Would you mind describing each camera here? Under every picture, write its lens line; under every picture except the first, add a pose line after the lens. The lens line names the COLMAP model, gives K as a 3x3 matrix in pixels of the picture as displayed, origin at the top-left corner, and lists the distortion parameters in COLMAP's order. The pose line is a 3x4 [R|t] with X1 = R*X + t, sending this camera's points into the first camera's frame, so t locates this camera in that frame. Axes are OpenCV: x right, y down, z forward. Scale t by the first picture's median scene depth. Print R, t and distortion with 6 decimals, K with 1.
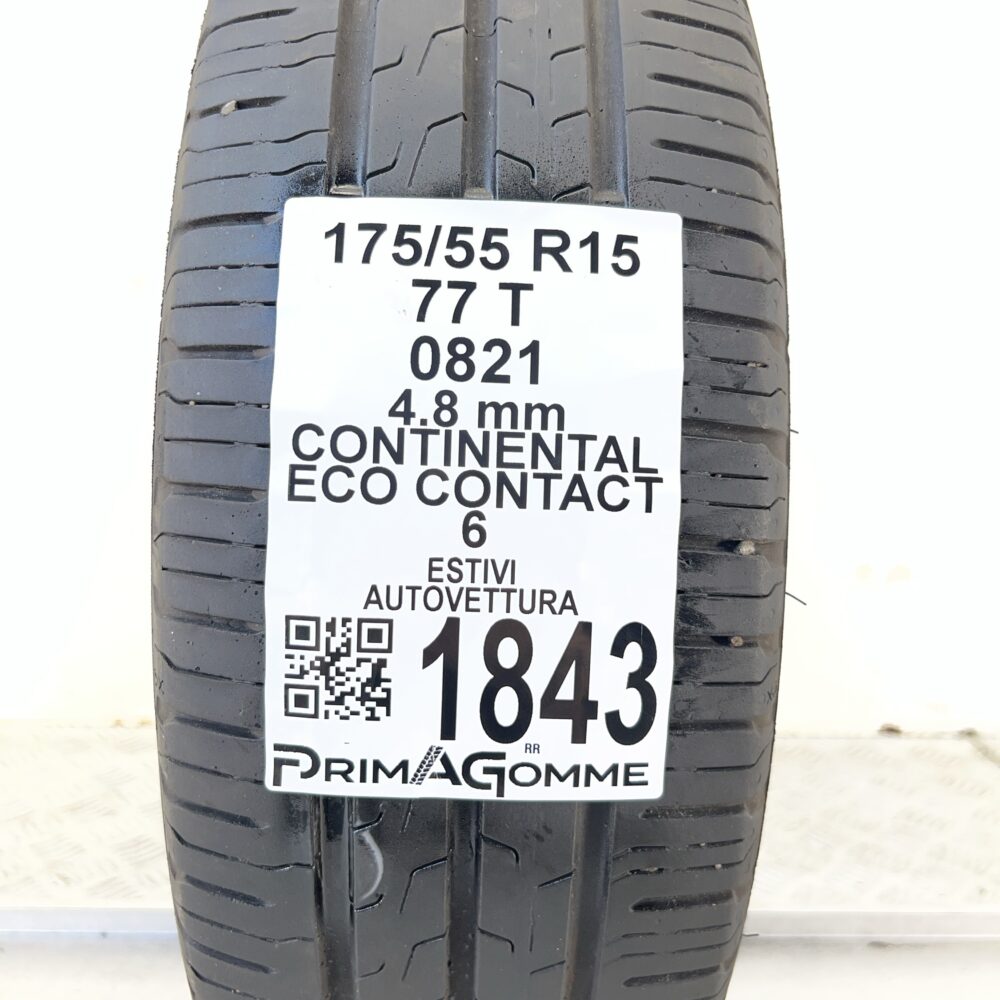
lens RADIAL K [[1234.7, 0, 495.2], [0, 1234.7, 497.7], [0, 0, 1]] dist [0.008127, 0.000000]
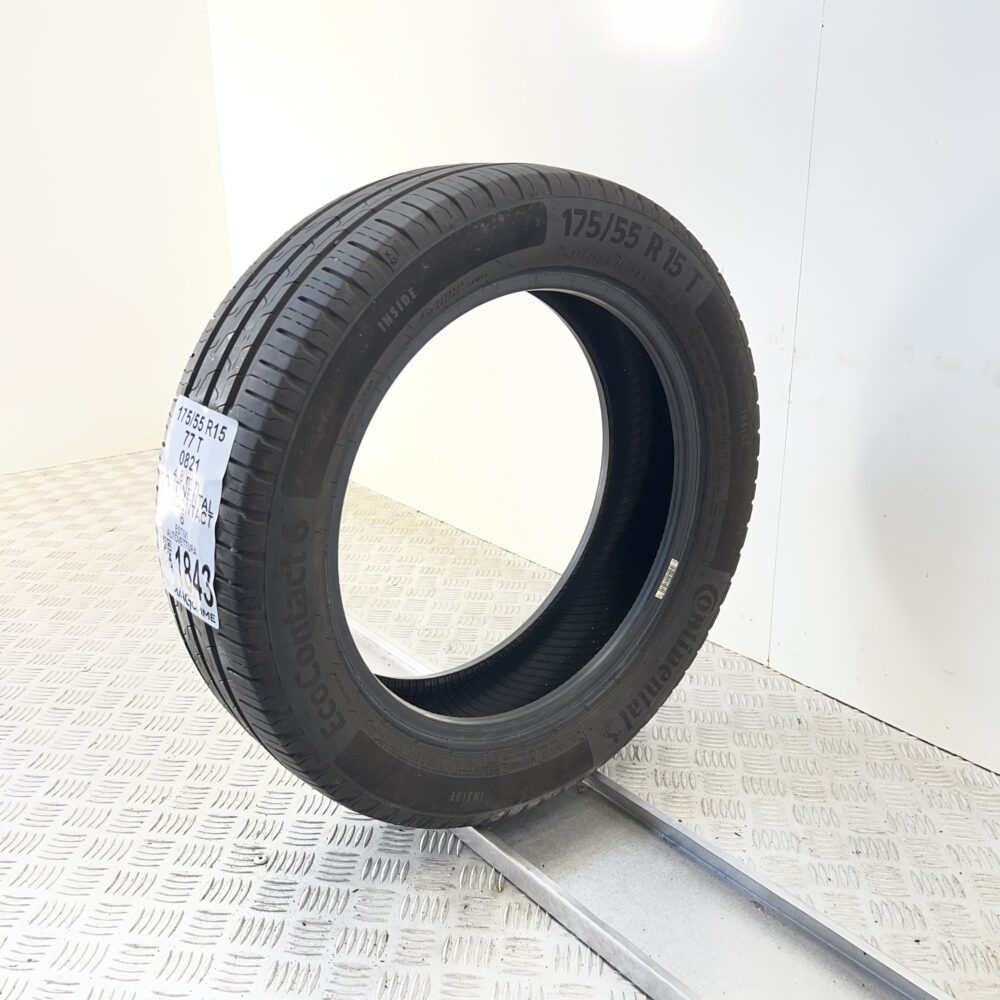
lens RADIAL K [[1234.7, 0, 500.5], [0, 1234.7, 504.4], [0, 0, 1]] dist [0.008127, 0.000000]
pose [[0.571425, 0.222657, -0.789872, 2.631083], [-0.127975, 0.974892, 0.182229, -0.616307], [0.810614, -0.003046, 0.585573, -0.101275]]
